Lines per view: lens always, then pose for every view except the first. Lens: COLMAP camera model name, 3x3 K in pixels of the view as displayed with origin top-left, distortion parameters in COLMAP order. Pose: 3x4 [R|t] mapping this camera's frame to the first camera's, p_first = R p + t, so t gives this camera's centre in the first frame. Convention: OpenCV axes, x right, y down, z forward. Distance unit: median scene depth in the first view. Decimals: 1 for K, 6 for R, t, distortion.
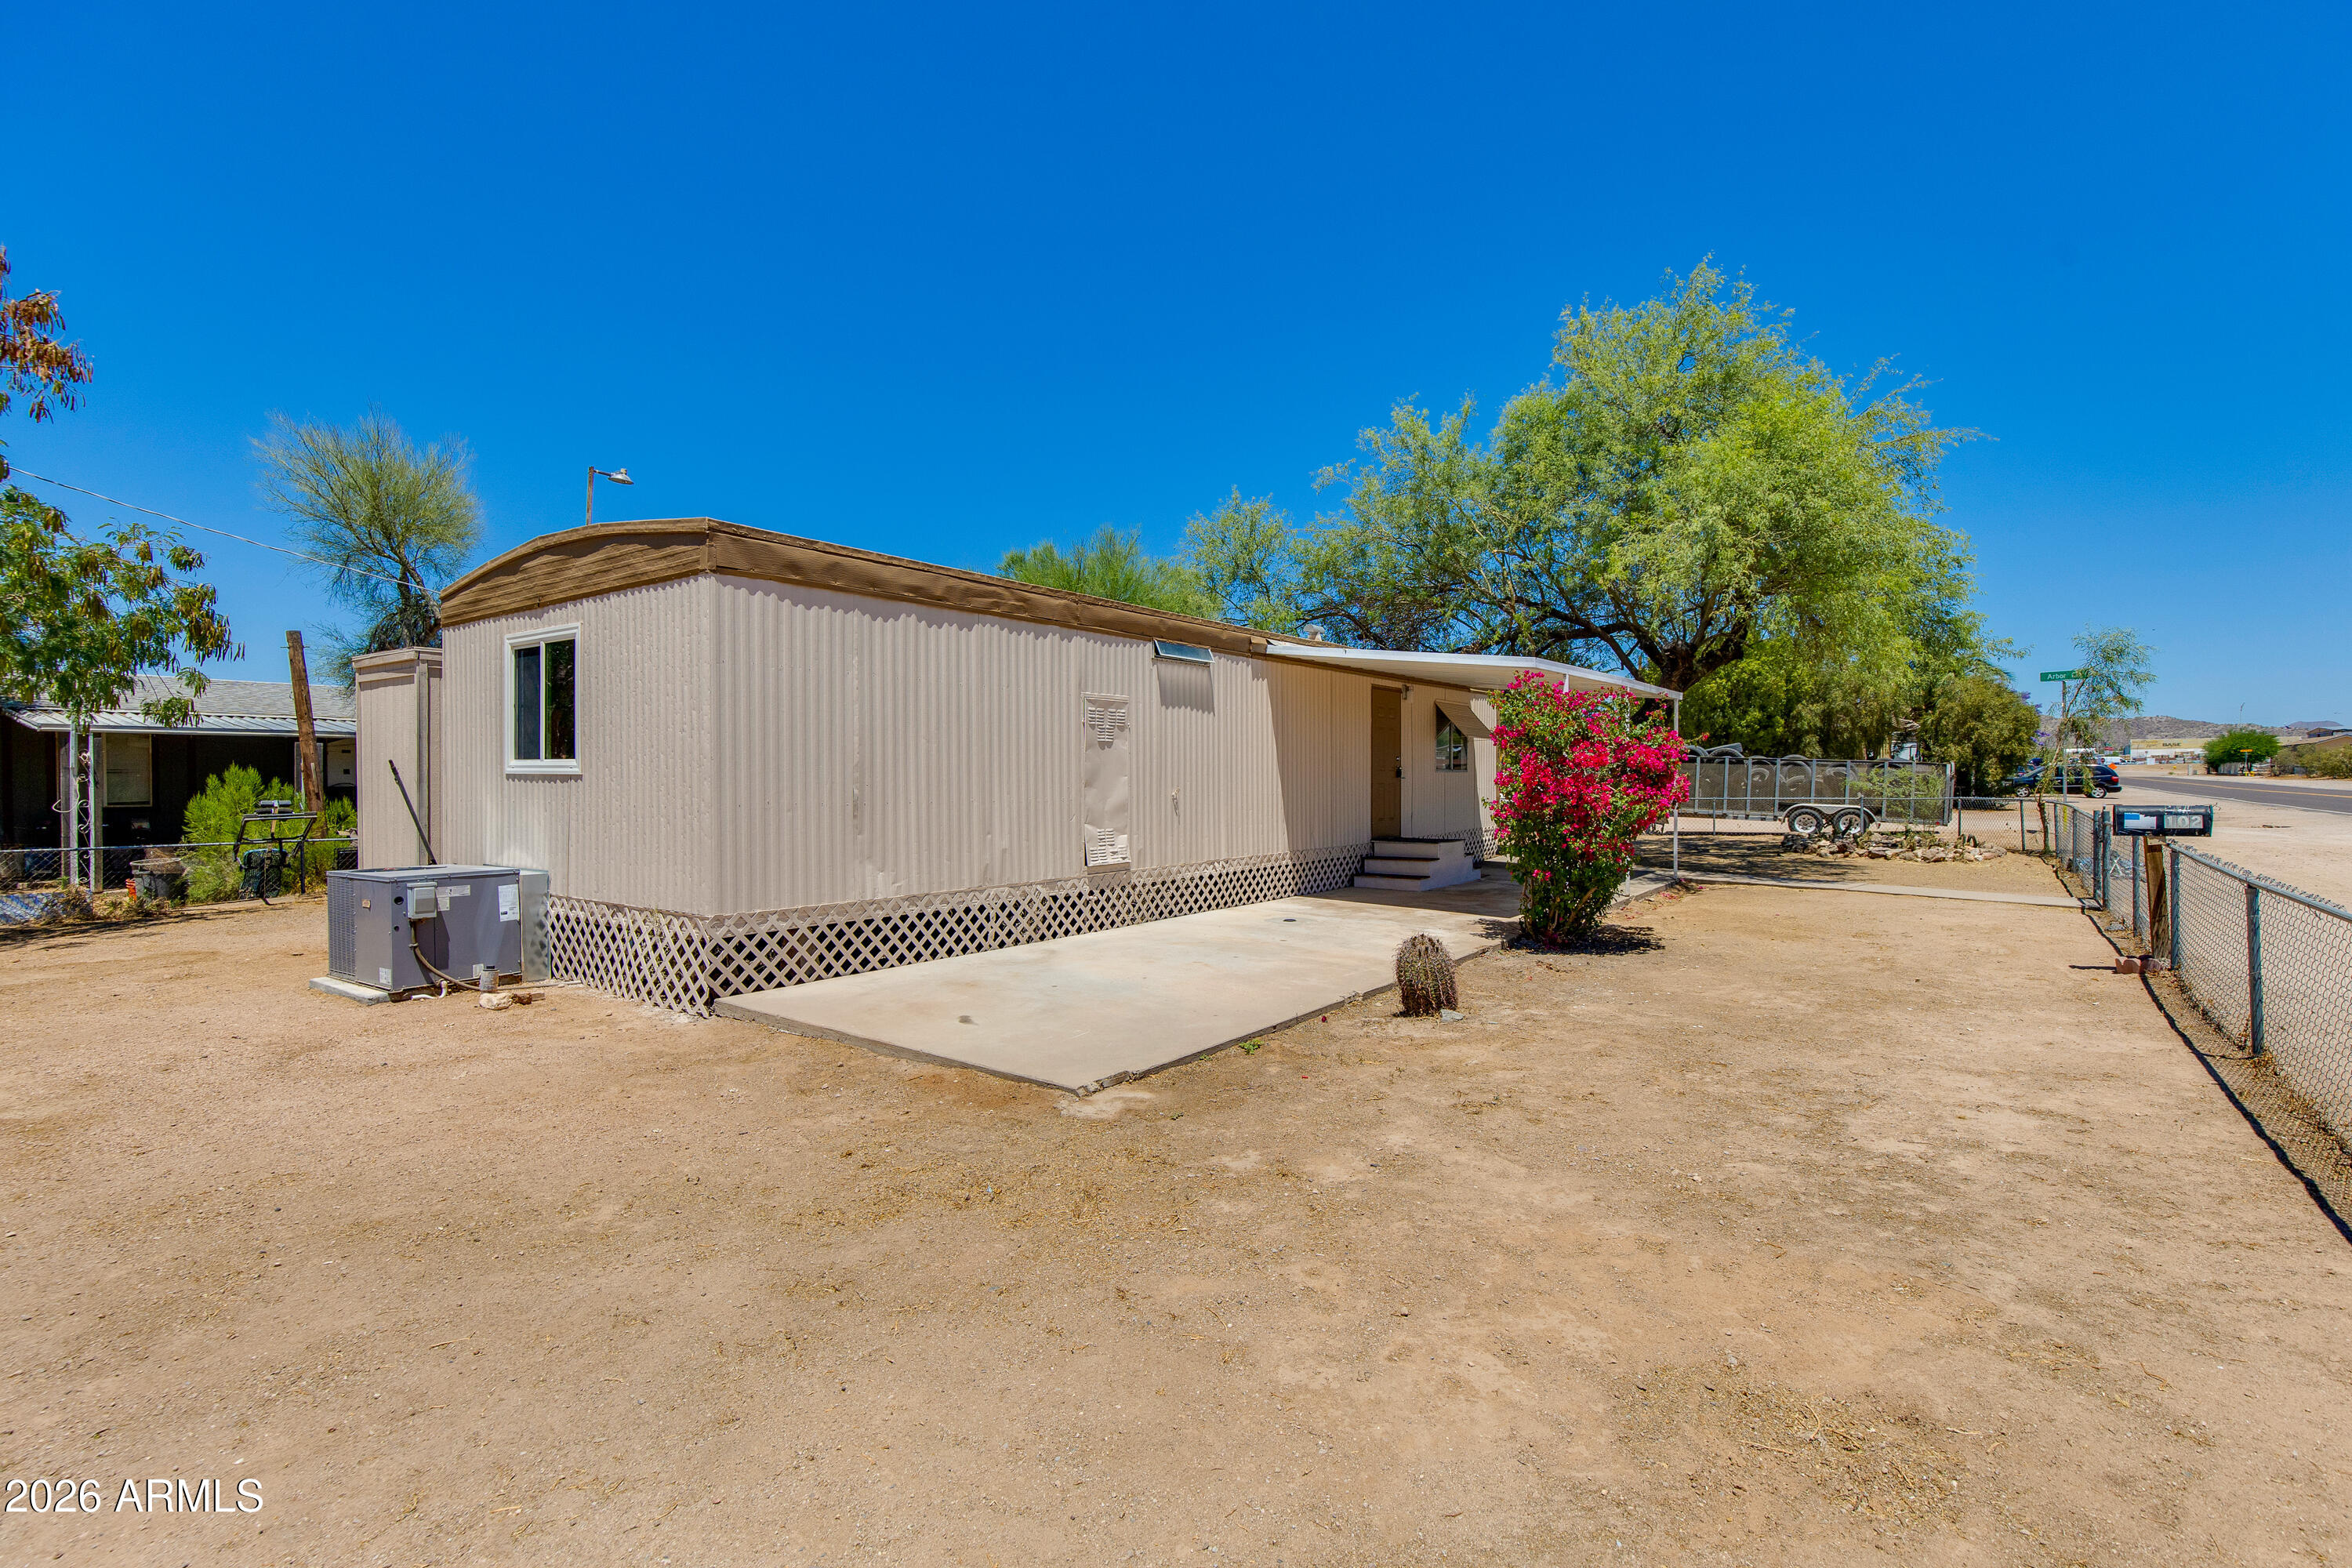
lens RADIAL K [[1074.2, 0, 1155.3], [0, 1074.2, 781.7], [0, 0, 1]] dist [0.007255, -0.000872]
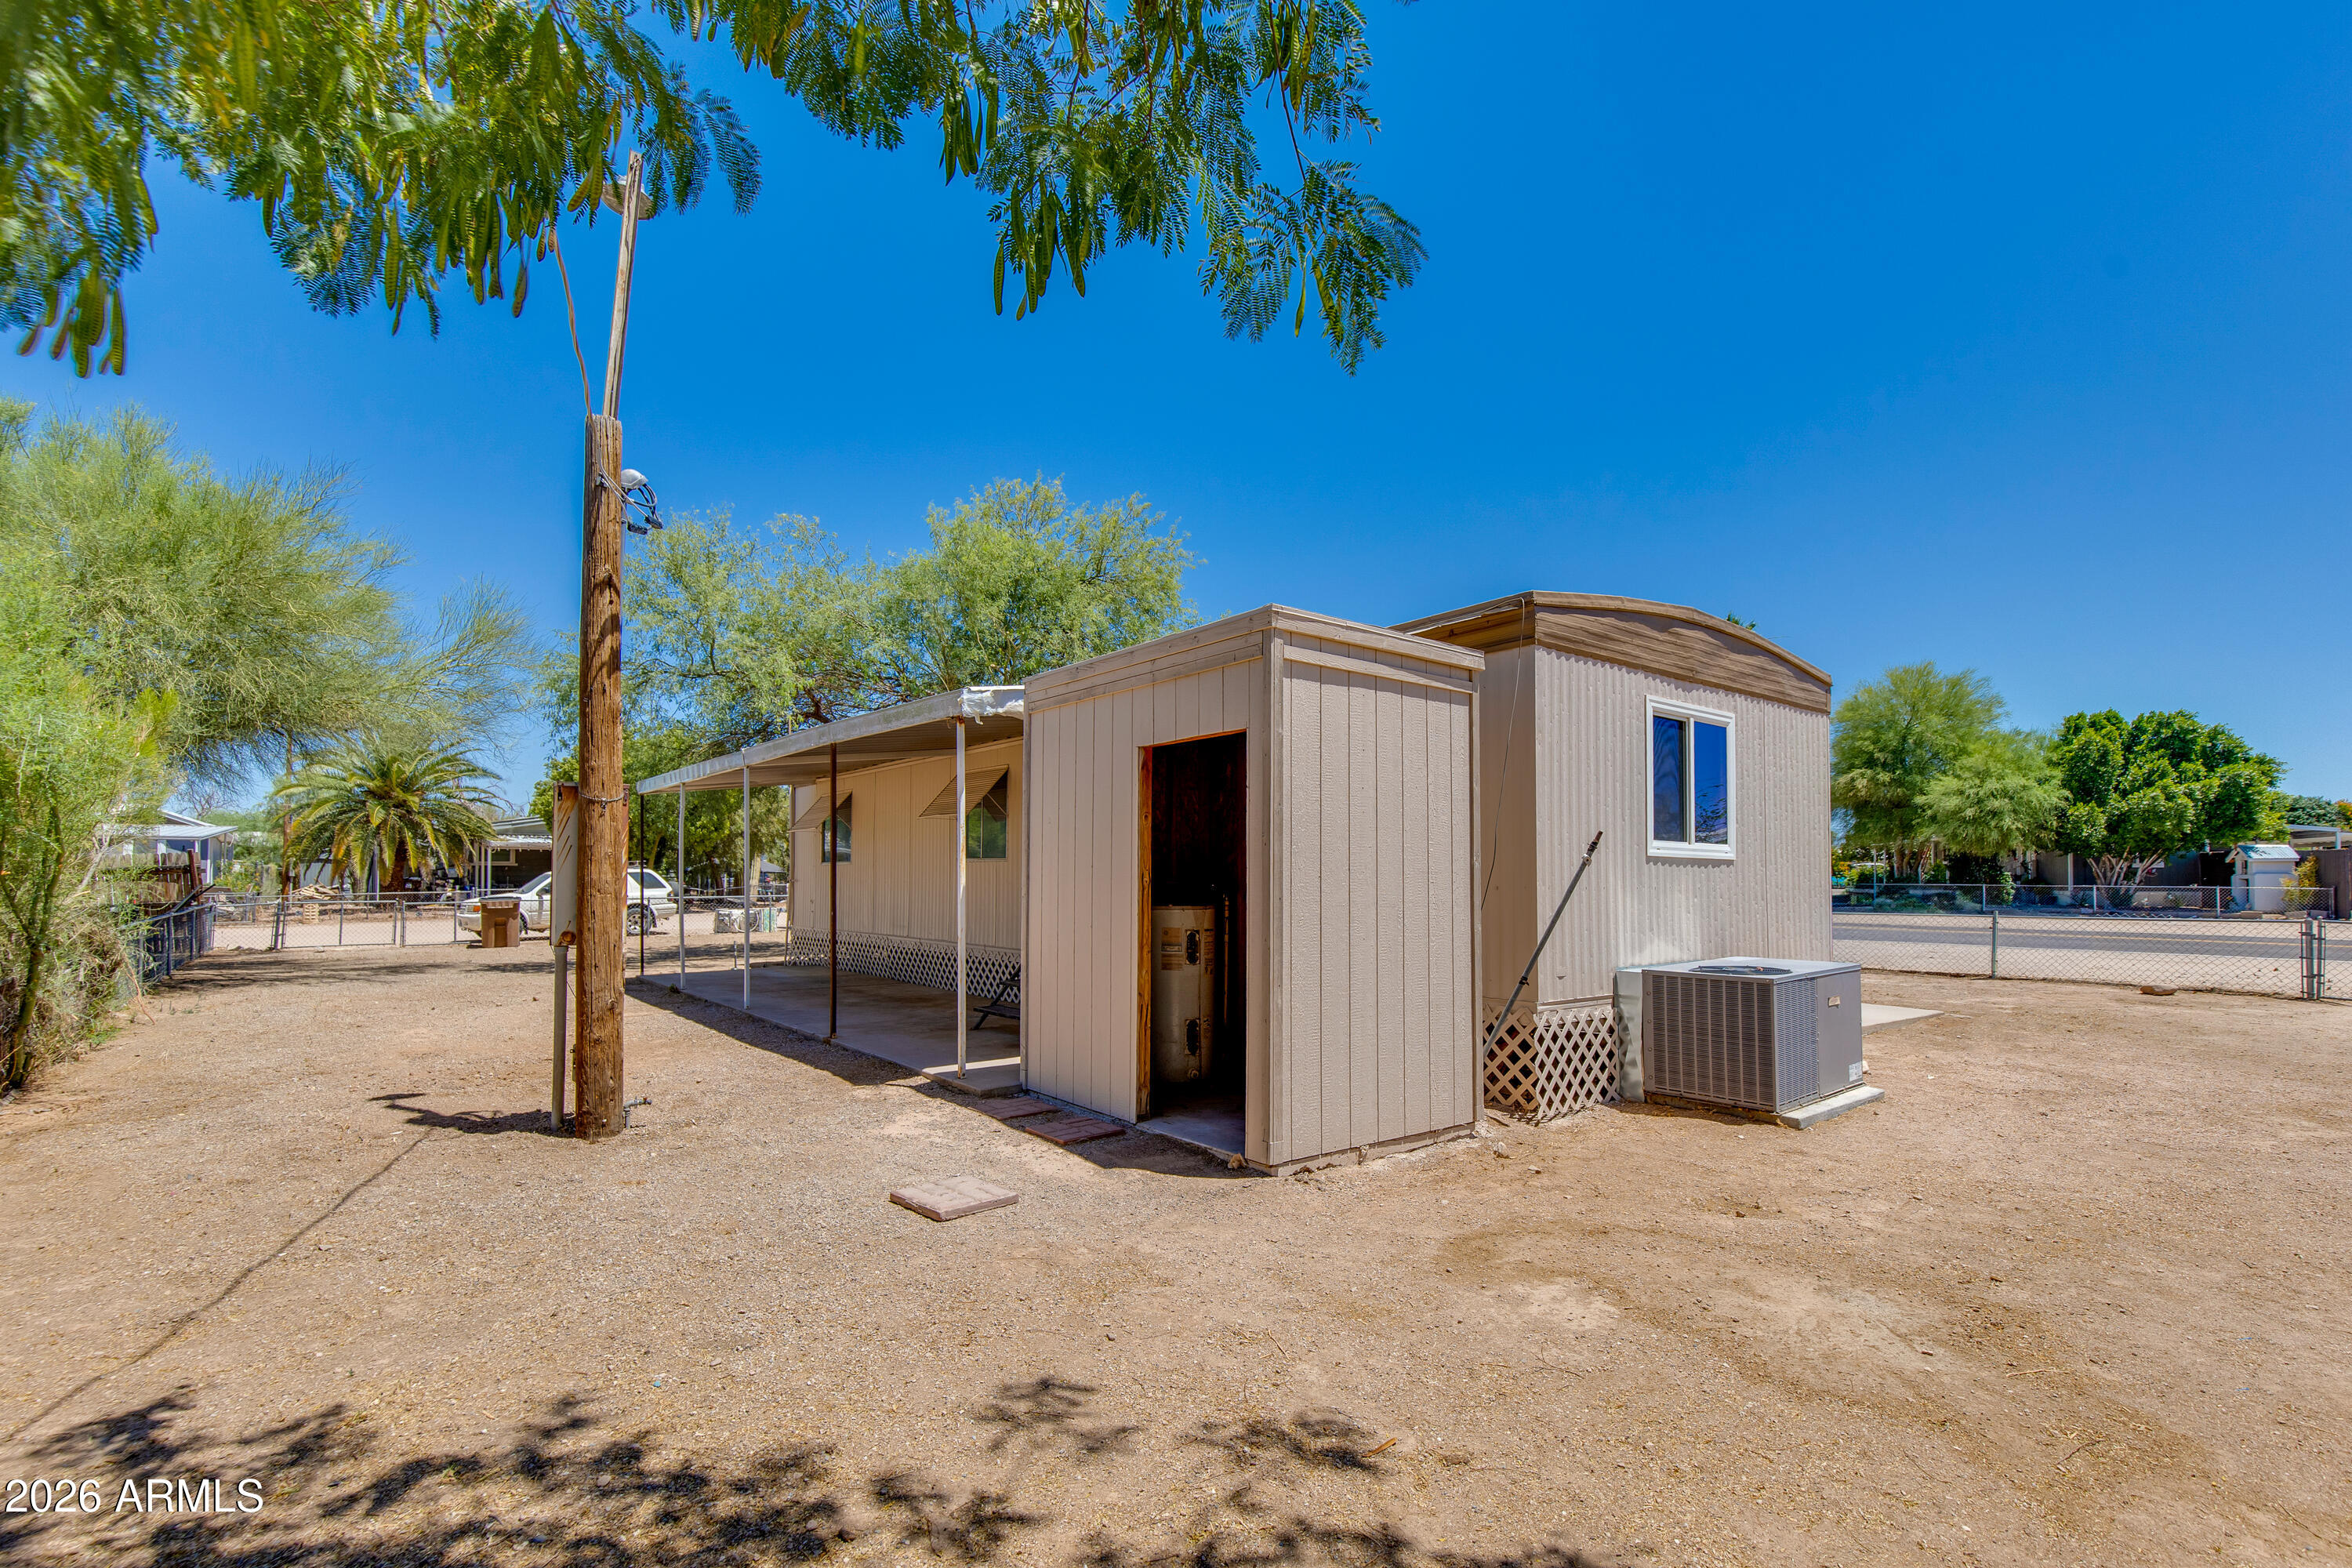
lens RADIAL K [[1074.2, 0, 1171.7], [0, 1074.2, 872.4], [0, 0, 1]] dist [0.007255, -0.000872]
pose [[0.264635, 0.006927, 0.964324, -1.300775], [0.001009, 0.999972, -0.007460, 0.009793], [-0.964348, 0.002947, 0.264621, 0.966302]]
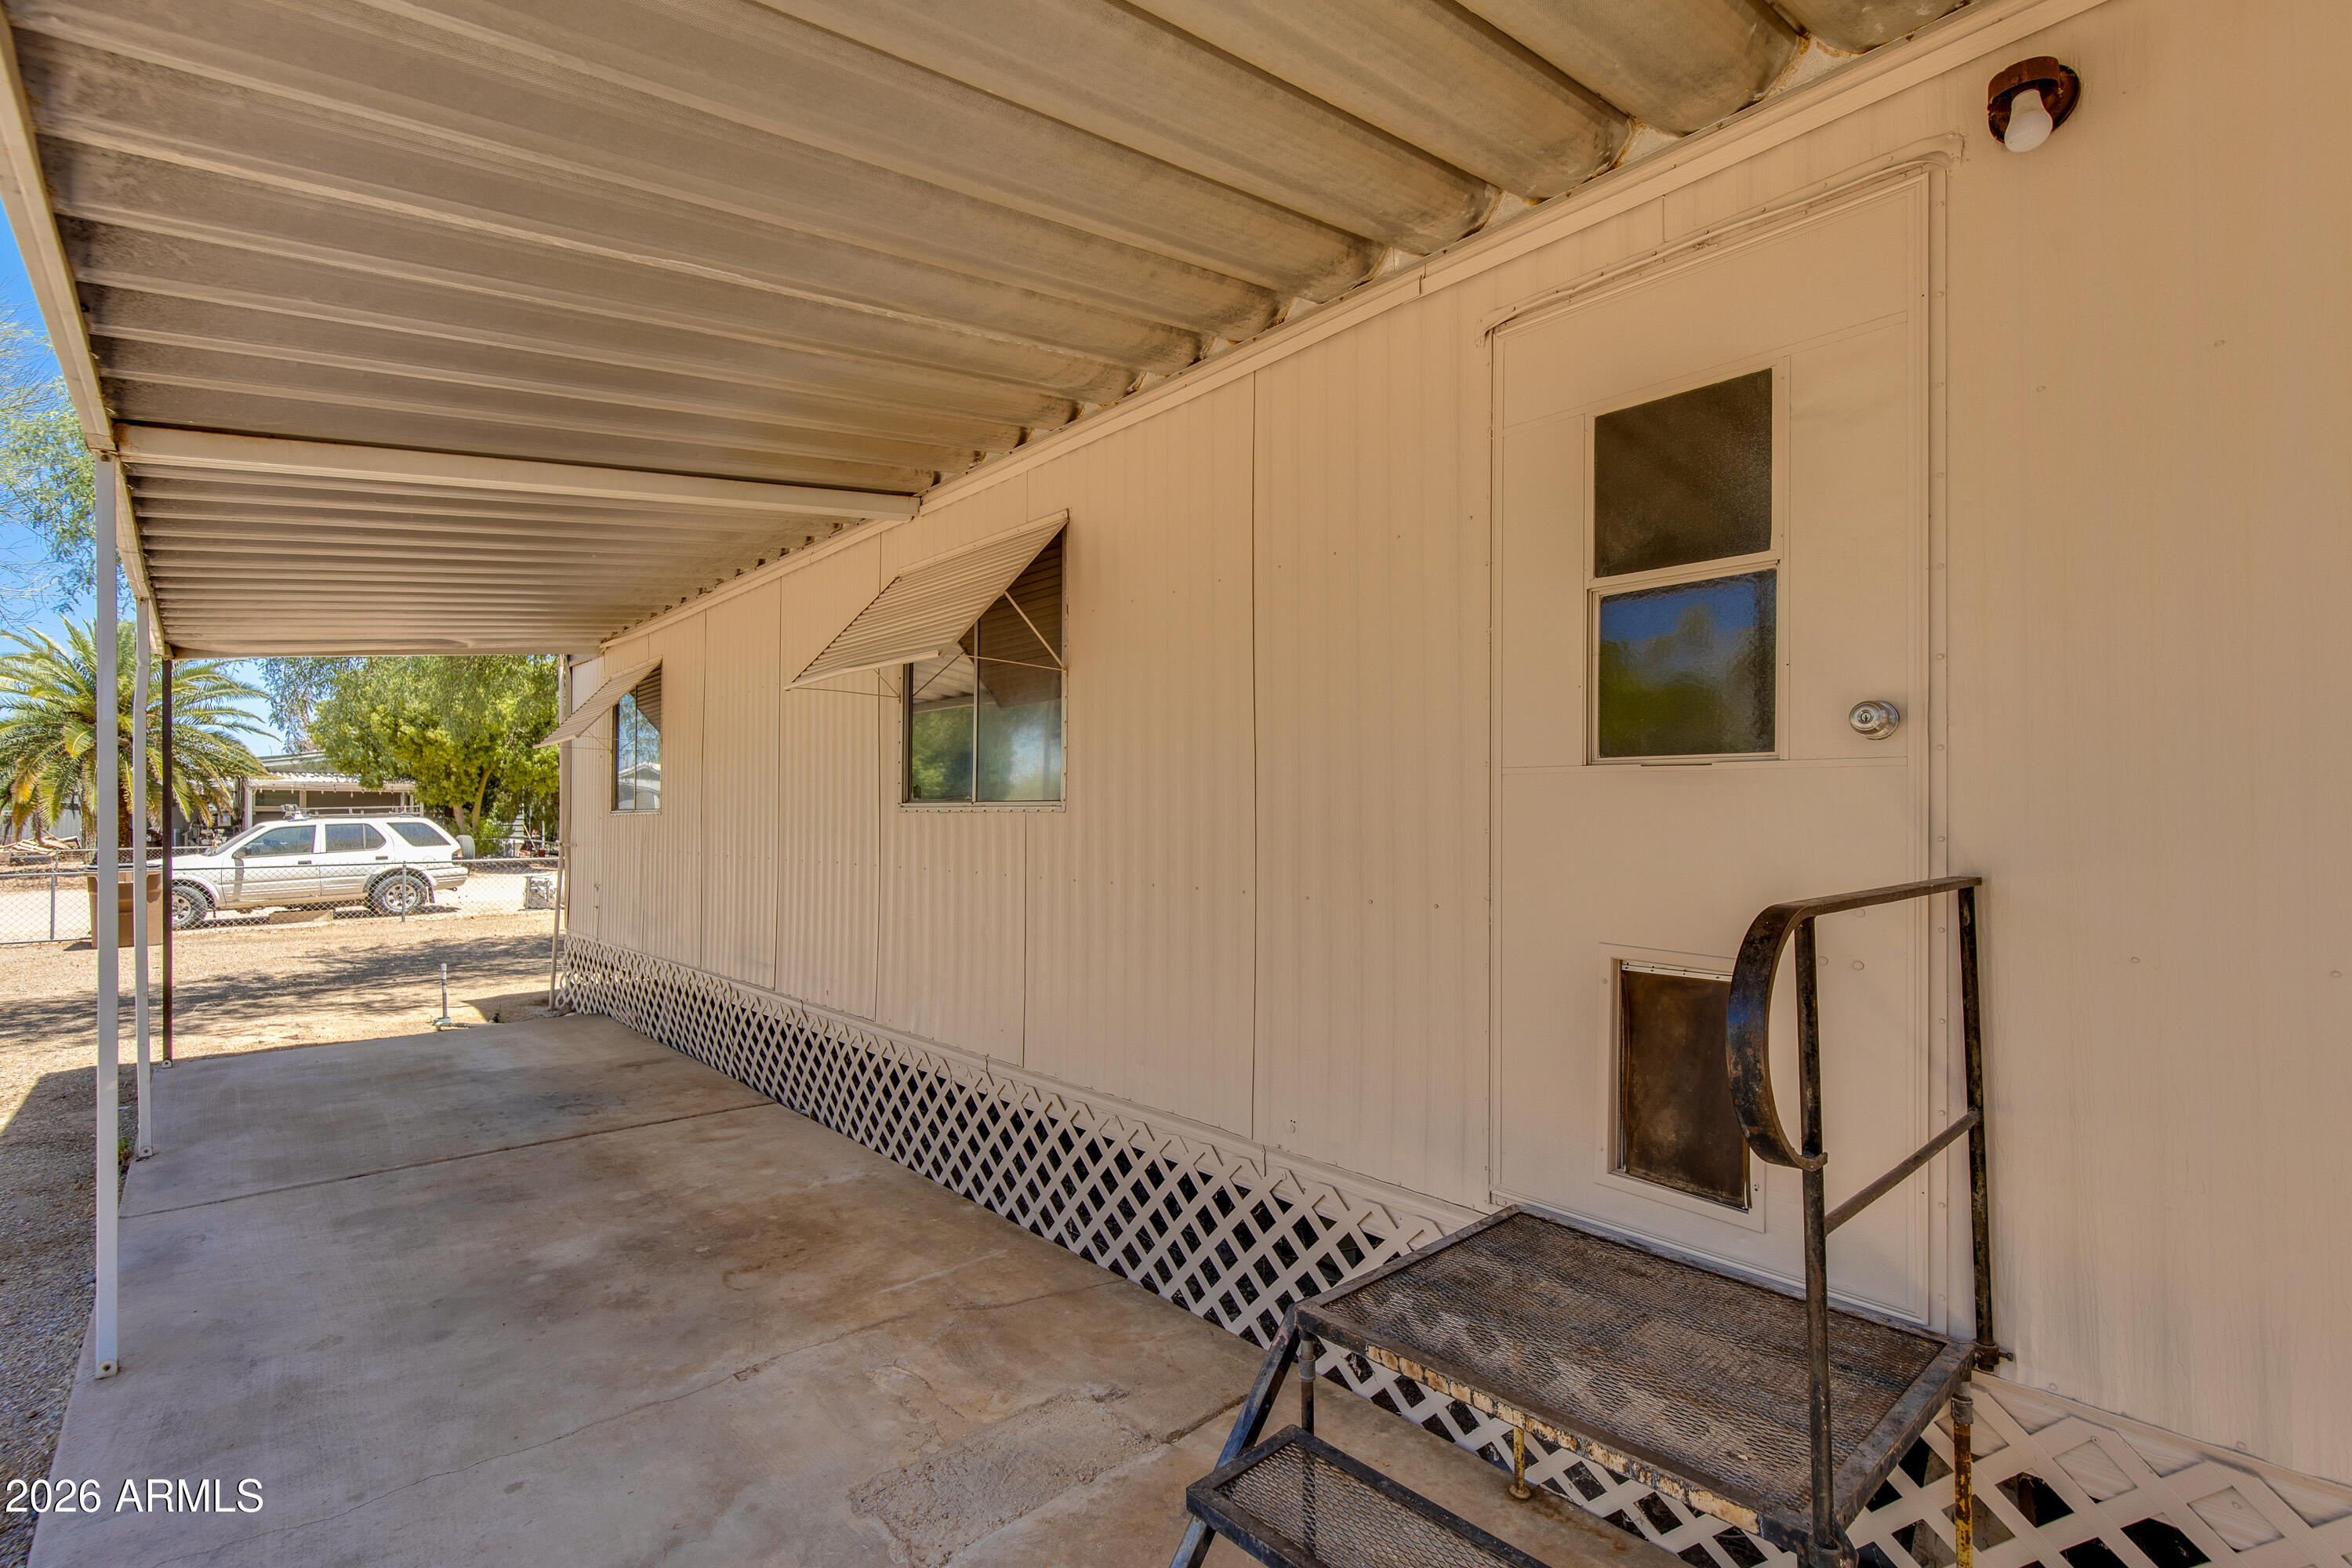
lens RADIAL K [[1036.9, 0, 1166.2], [0, 1036.9, 814.8], [0, 0, 1]] dist [0.002785, 0.000045]
pose [[0.187015, 0.008130, 0.982323, -0.557107], [0.001601, 0.999962, -0.008581, -0.008419], [-0.982356, 0.003178, 0.186995, 1.348959]]
